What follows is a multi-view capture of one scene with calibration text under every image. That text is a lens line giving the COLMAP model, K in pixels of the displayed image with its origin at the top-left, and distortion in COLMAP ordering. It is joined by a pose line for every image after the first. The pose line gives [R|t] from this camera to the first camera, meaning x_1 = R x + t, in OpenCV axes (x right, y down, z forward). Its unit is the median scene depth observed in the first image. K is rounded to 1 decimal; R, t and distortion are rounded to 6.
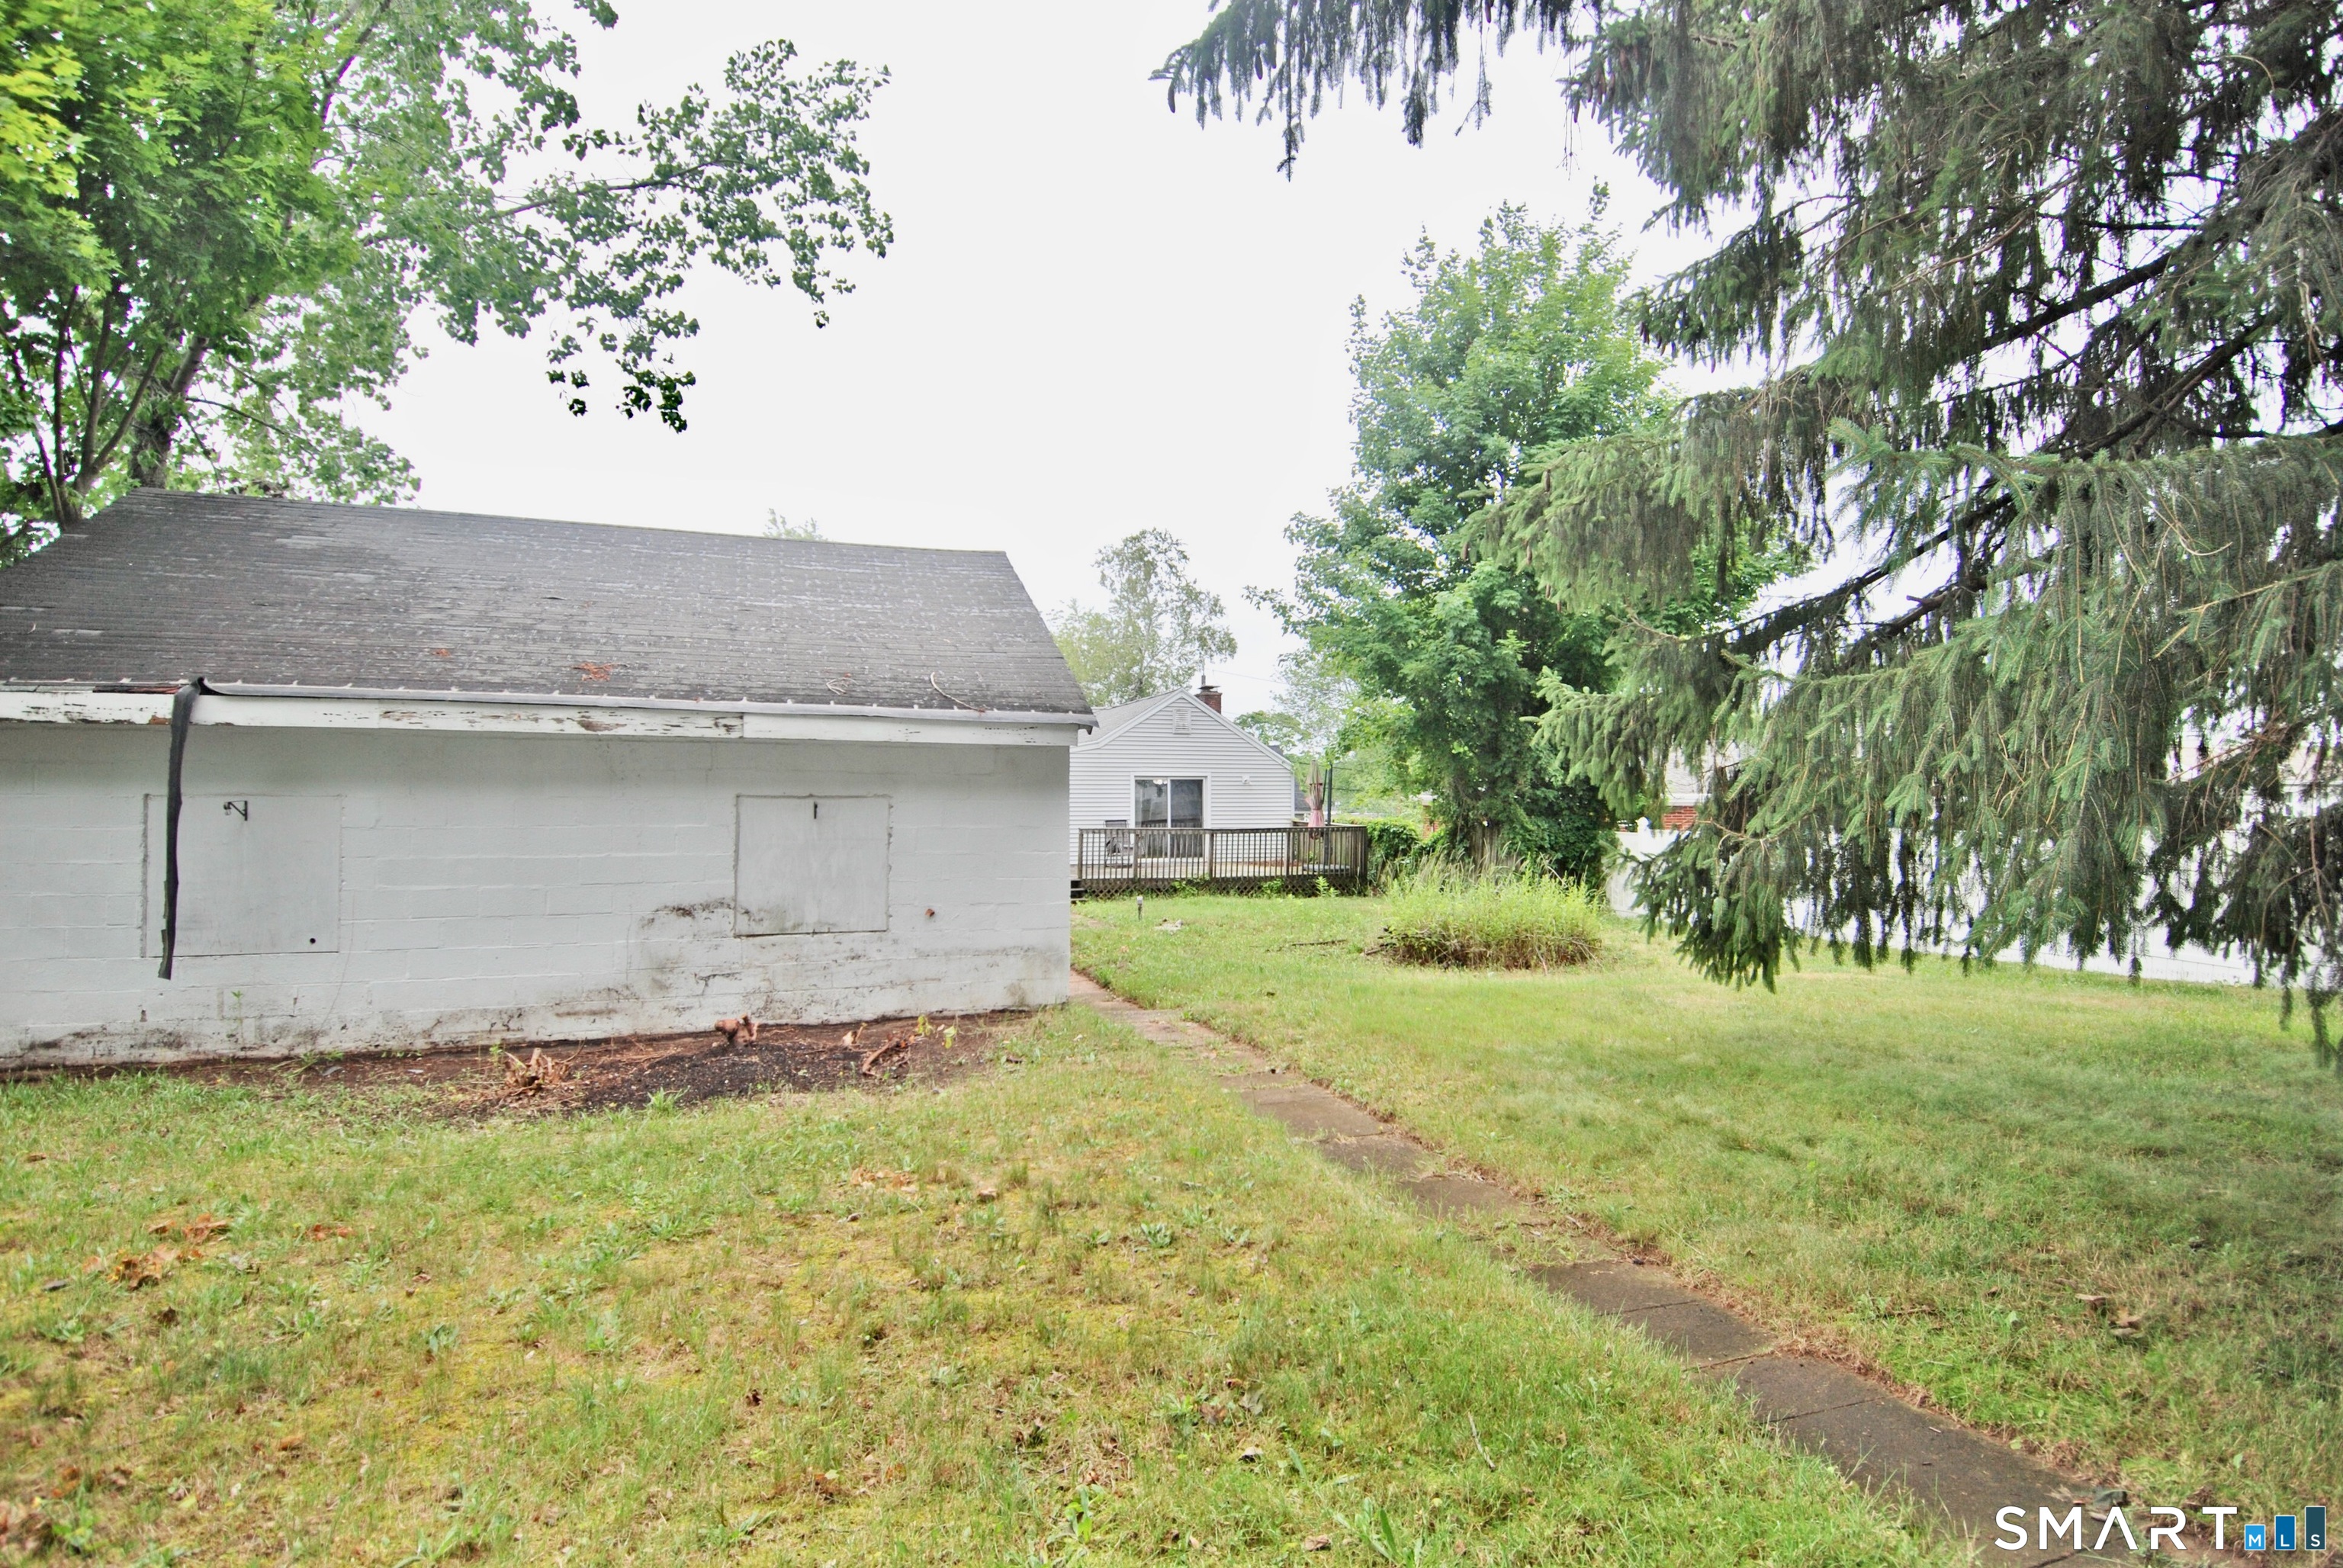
lens RADIAL K [[1228.8, 0, 1171.5], [0, 1228.8, 784.0], [0, 0, 1]] dist [0.000388, -0.019111]
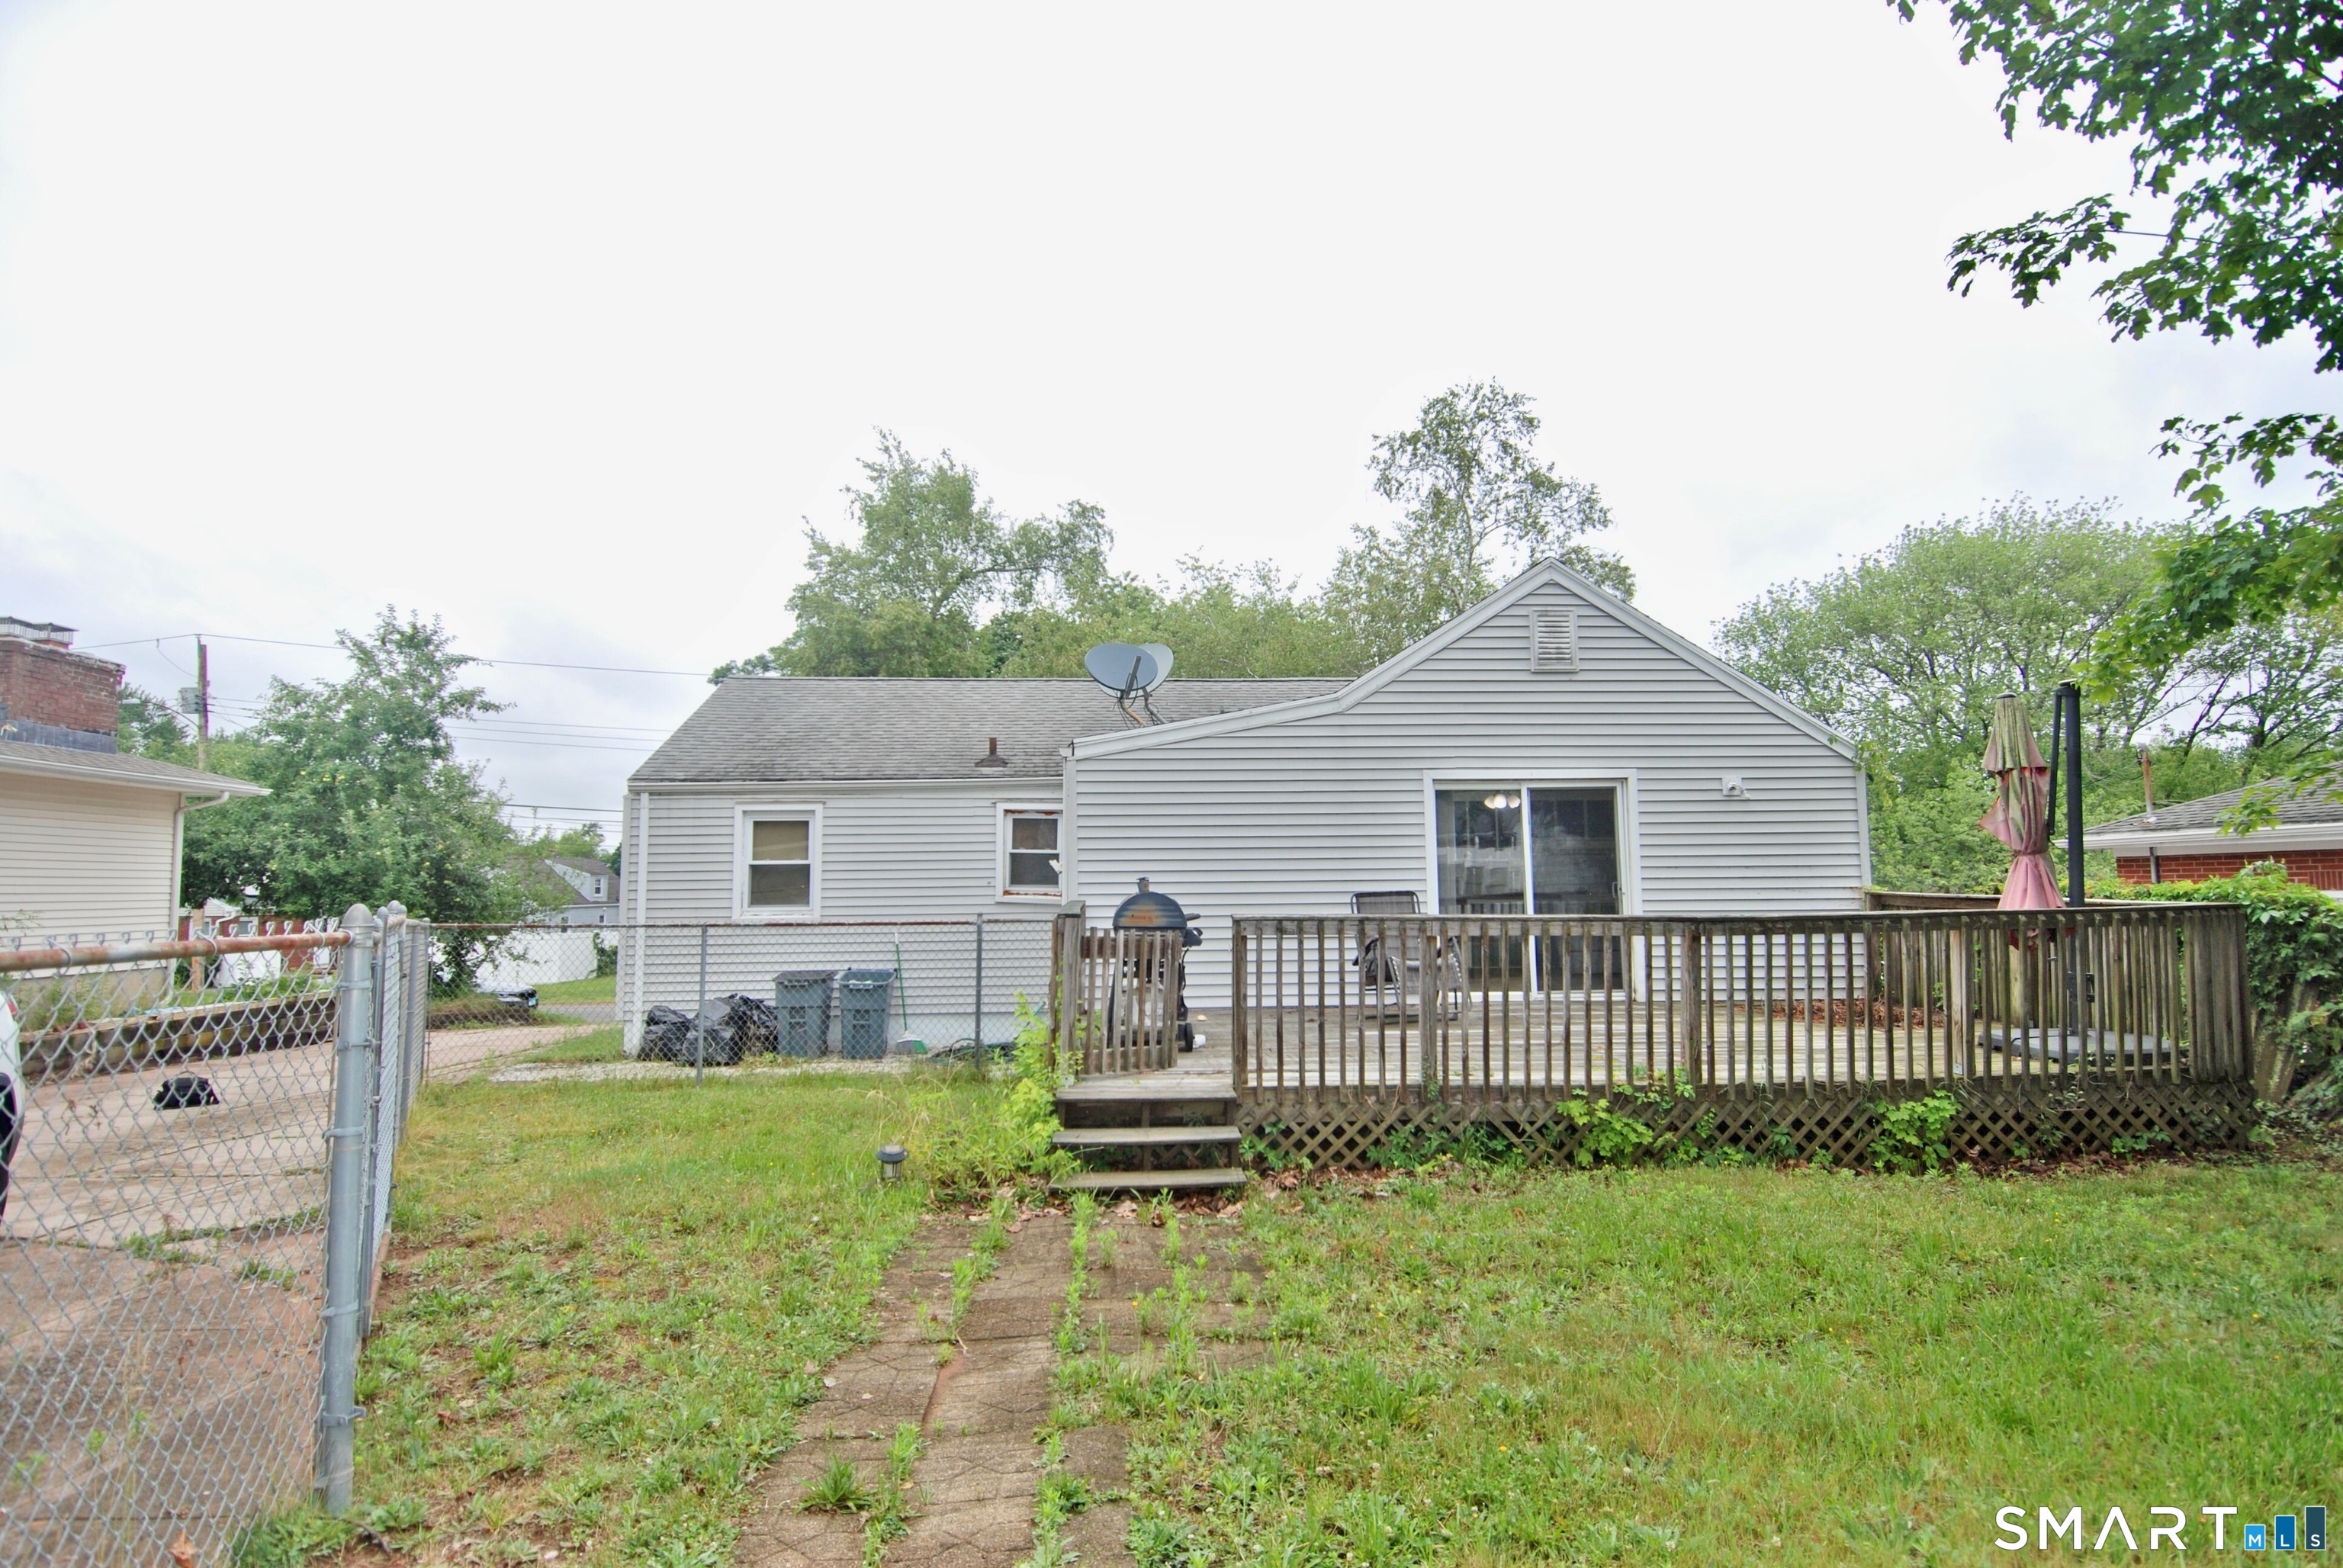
lens RADIAL K [[1228.8, 0, 1171.5], [0, 1228.8, 784.0], [0, 0, 1]] dist [0.000388, -0.019111]
pose [[0.965435, -0.028941, -0.259032, -0.009577], [0.011924, 0.997680, -0.067024, 0.019301], [0.260371, 0.061619, 0.963540, 0.584180]]
